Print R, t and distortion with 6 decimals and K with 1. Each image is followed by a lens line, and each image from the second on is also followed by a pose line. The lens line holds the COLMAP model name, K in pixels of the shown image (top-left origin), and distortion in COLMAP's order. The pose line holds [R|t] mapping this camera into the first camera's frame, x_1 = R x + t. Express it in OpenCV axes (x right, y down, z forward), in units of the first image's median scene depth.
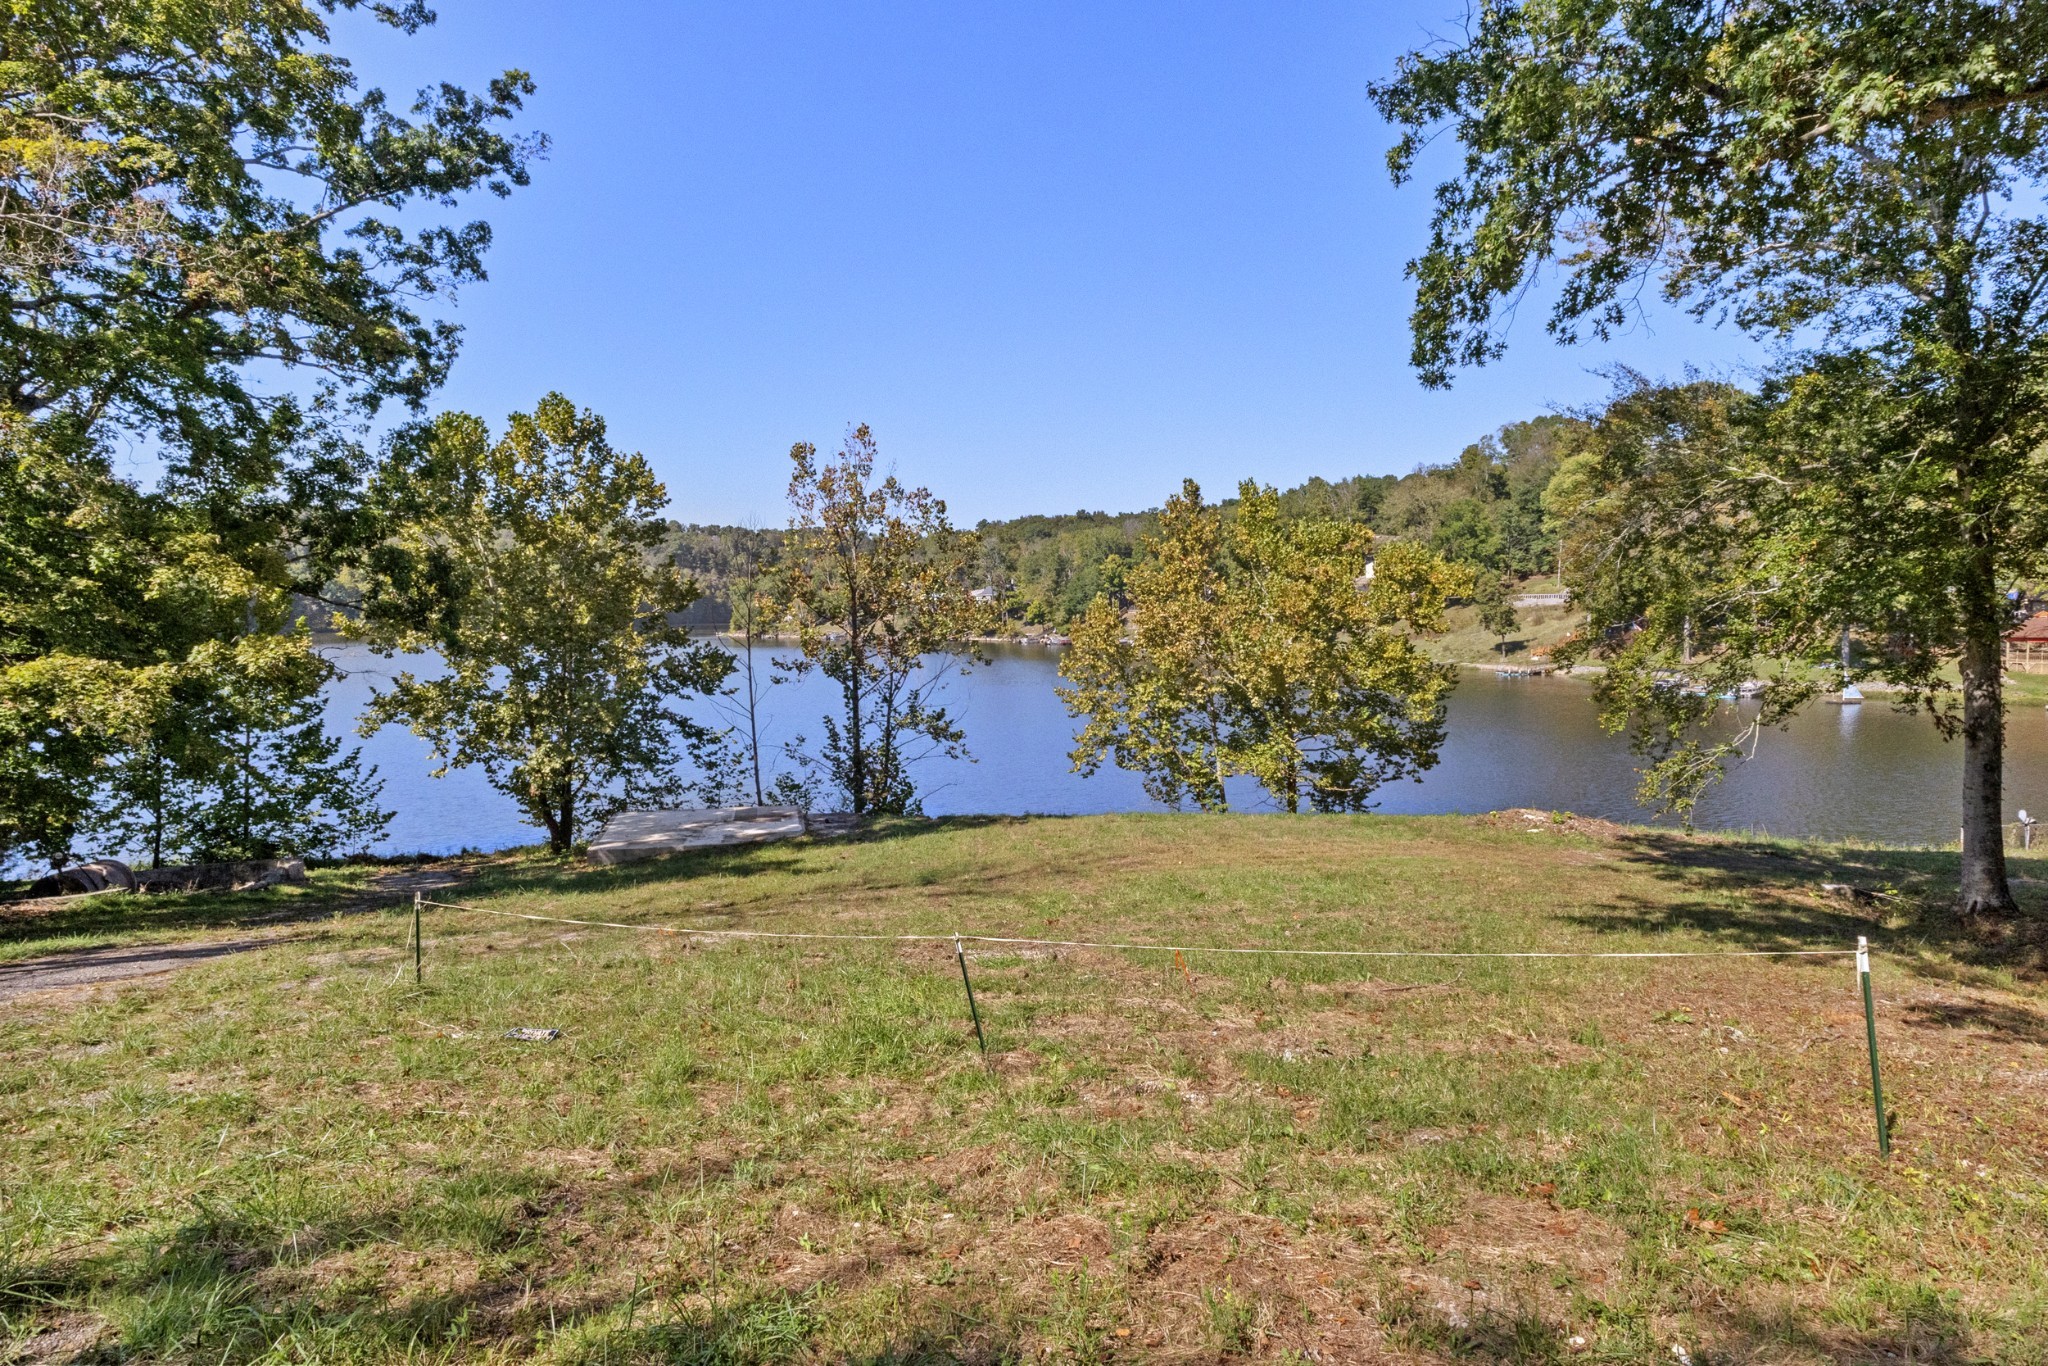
lens RADIAL K [[1186.0, 0, 1024.1], [0, 1186.0, 683.6], [0, 0, 1]] dist [0.024865, 0.000486]
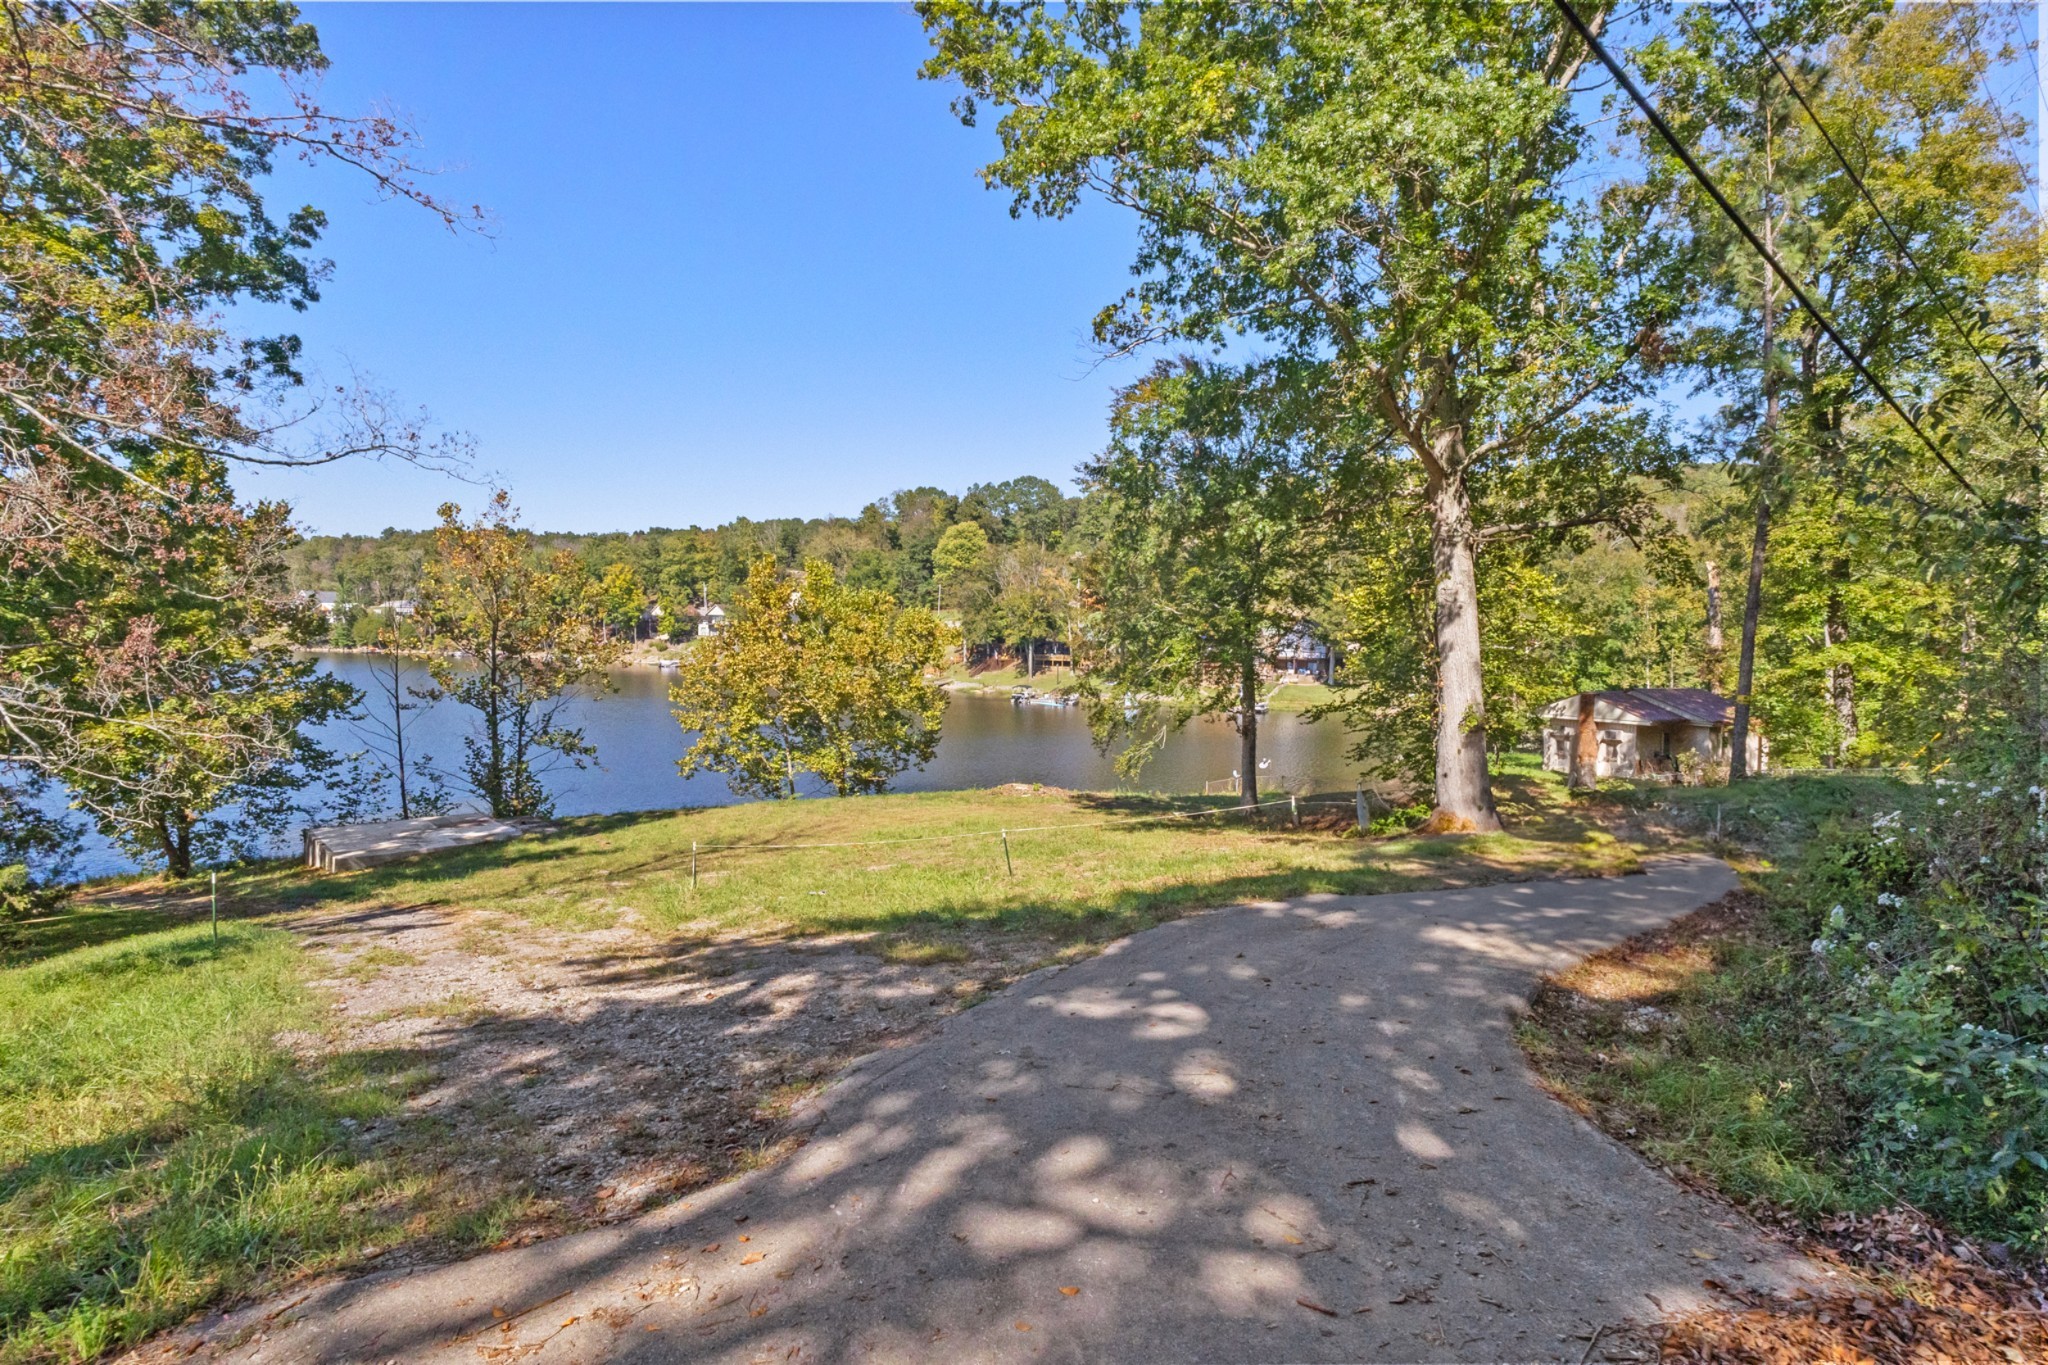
lens RADIAL K [[1186.0, 0, 1024.0], [0, 1186.0, 682.0], [0, 0, 1]] dist [0.024865, 0.000486]
pose [[0.840451, -0.003188, 0.541877, -0.343148], [0.003562, 0.999994, 0.000359, -0.025700], [-0.541875, 0.001629, 0.840457, -0.280929]]
